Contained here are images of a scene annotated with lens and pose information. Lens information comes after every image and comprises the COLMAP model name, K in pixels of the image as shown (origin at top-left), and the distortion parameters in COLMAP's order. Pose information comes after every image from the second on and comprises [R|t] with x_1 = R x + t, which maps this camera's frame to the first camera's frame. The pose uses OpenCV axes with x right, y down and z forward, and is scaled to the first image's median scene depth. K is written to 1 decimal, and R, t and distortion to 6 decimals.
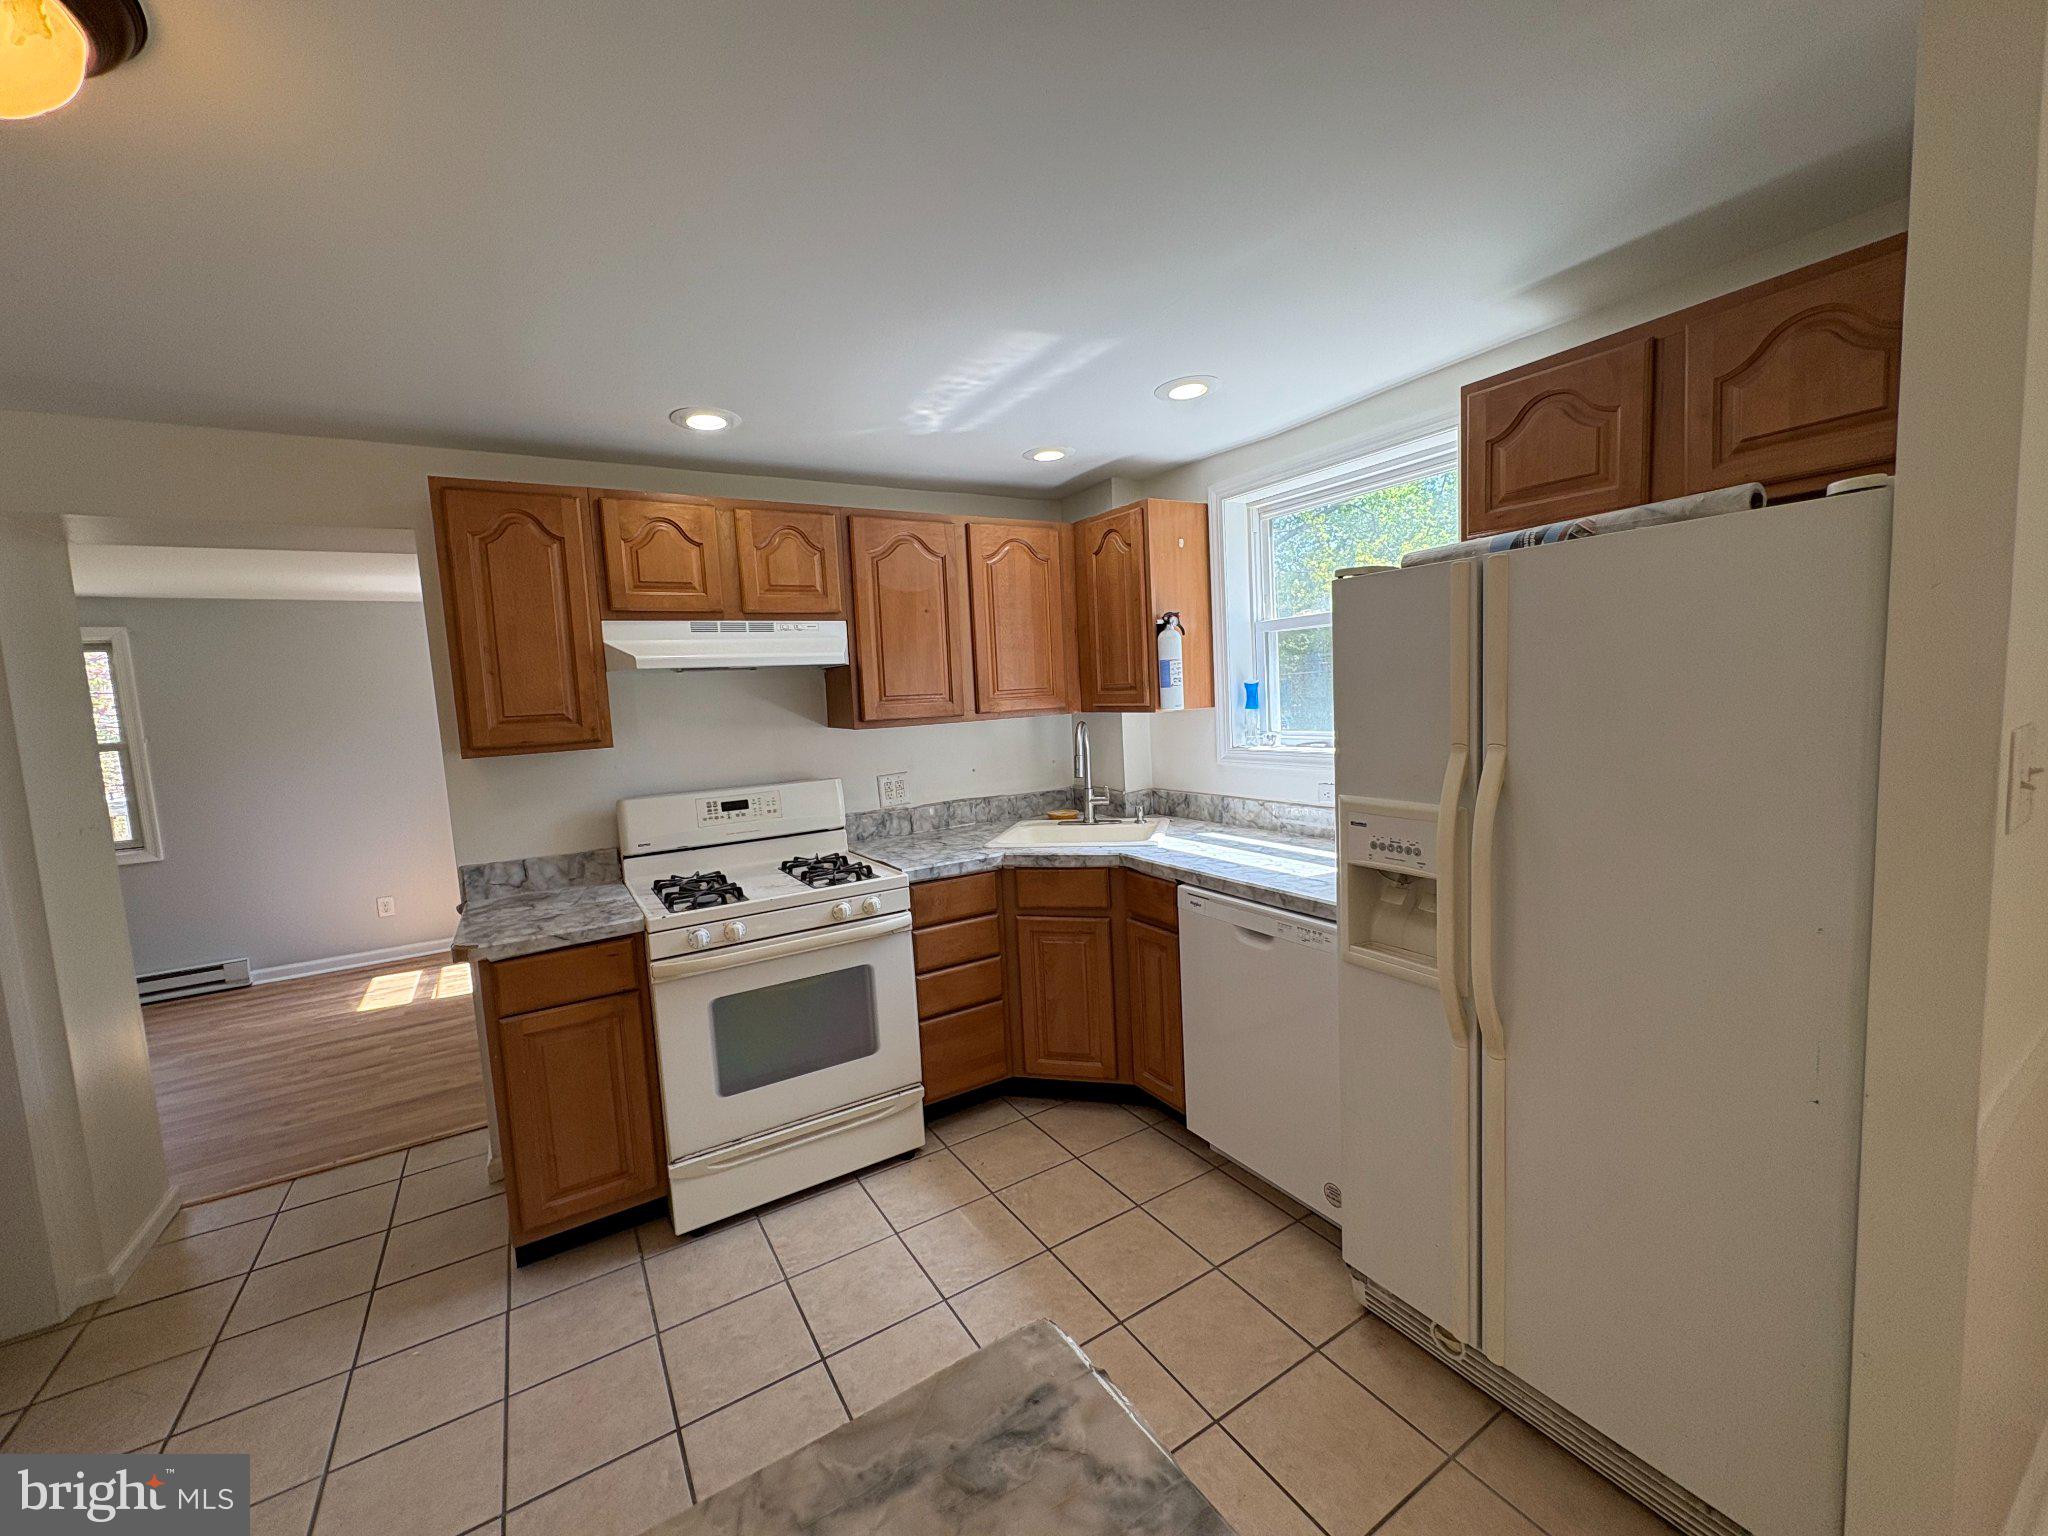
lens RADIAL K [[814.6, 0, 1023.6], [0, 814.6, 765.1], [0, 0, 1]] dist [-0.000357, -0.000021]
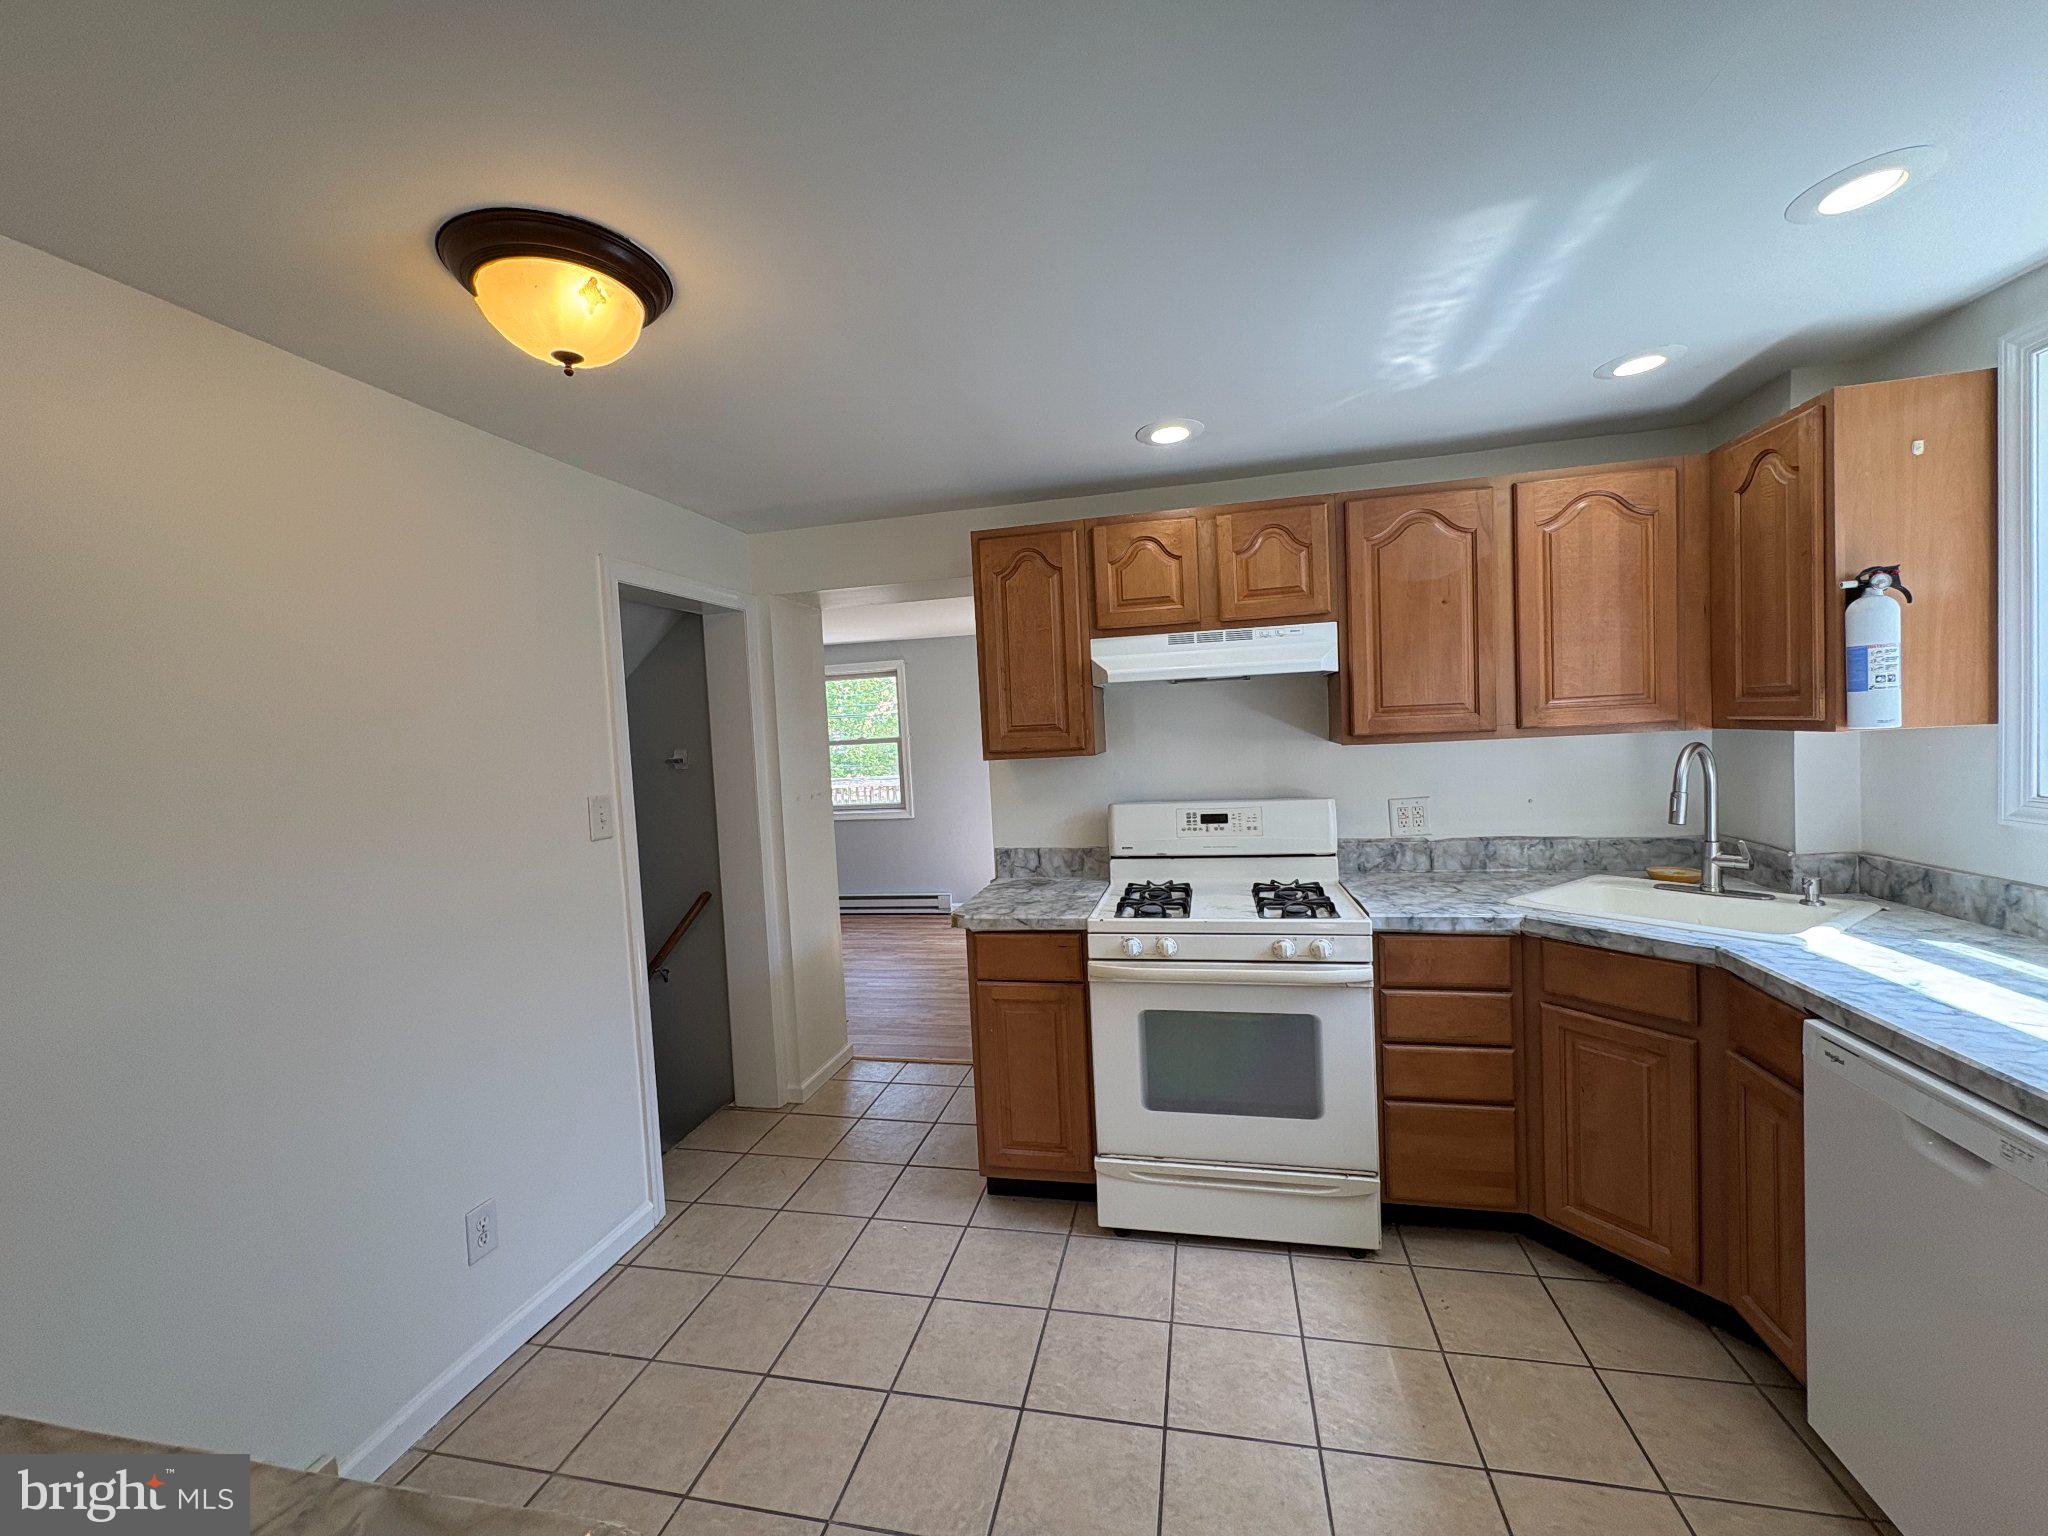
lens RADIAL K [[819.9, 0, 1110.4], [0, 819.9, 763.6], [0, 0, 1]] dist [-0.000816, 0.000117]
pose [[0.719545, 0.049079, -0.692710, 0.235967], [-0.051587, 0.998521, 0.017160, -0.027021], [0.692527, 0.023387, 0.721012, 0.200158]]
